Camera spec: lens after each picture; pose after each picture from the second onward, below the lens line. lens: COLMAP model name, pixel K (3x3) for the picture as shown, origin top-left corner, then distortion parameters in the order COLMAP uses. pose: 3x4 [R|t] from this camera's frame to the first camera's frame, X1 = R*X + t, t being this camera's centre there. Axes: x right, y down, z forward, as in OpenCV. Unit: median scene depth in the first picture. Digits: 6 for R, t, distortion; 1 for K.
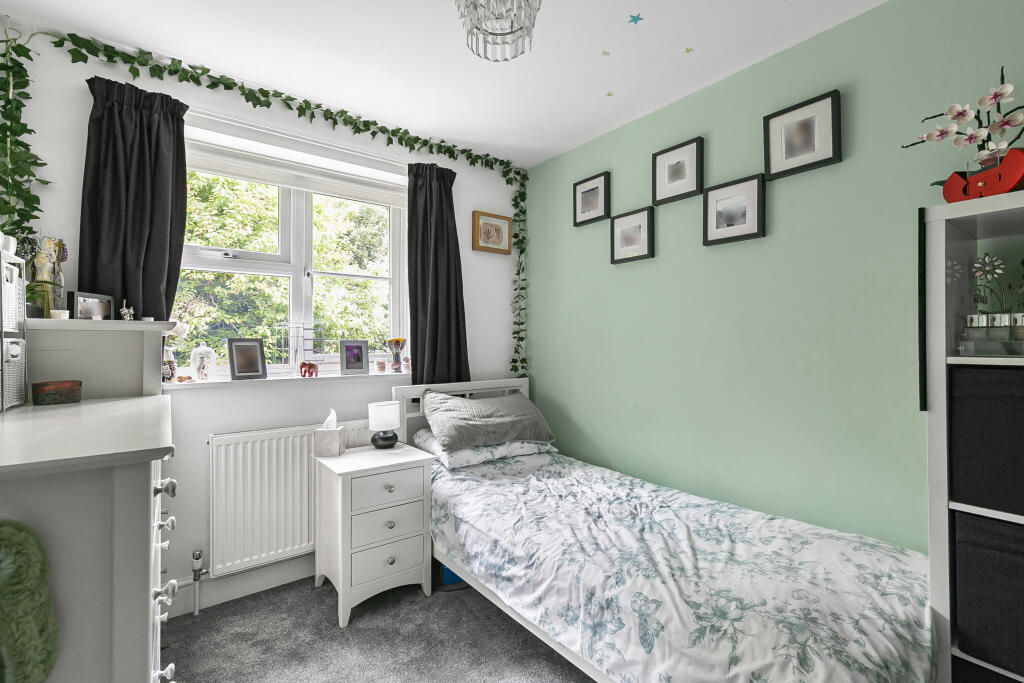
lens RADIAL K [[470.7, 0, 512.0], [0, 470.7, 341.5], [0, 0, 1]] dist [-0.001690, -0.000319]
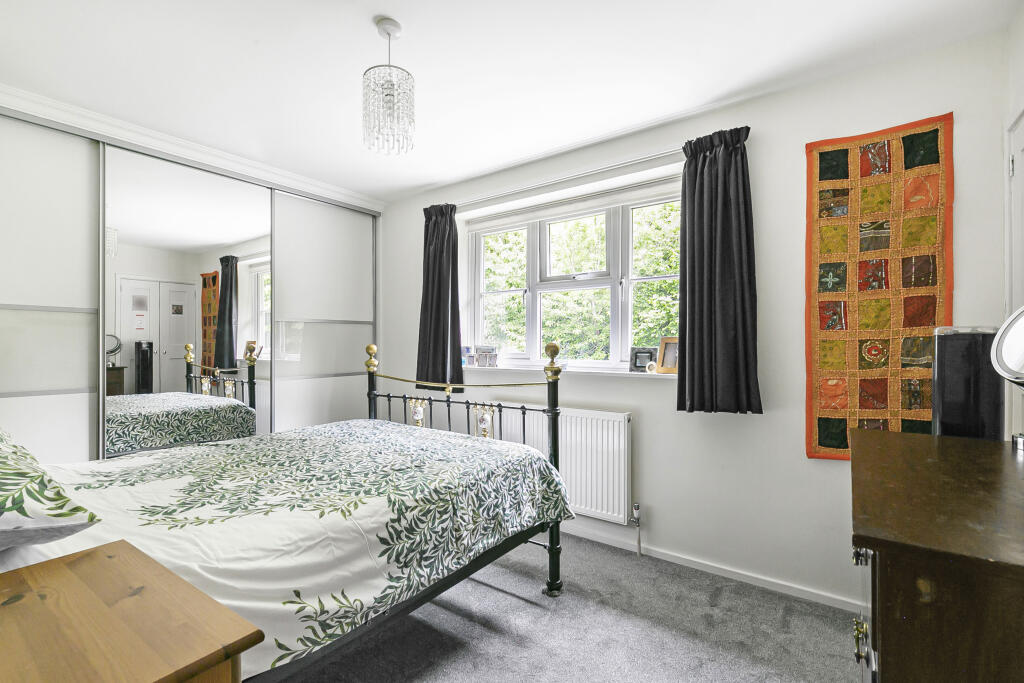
lens RADIAL K [[470.7, 0, 512.0], [0, 470.7, 341.5], [0, 0, 1]] dist [-0.001690, -0.000319]
pose [[0.259449, 0.002305, -0.965754, 0.686371], [0.006946, 0.999967, 0.004253, -0.042827], [0.965732, -0.007812, 0.259425, 0.646117]]
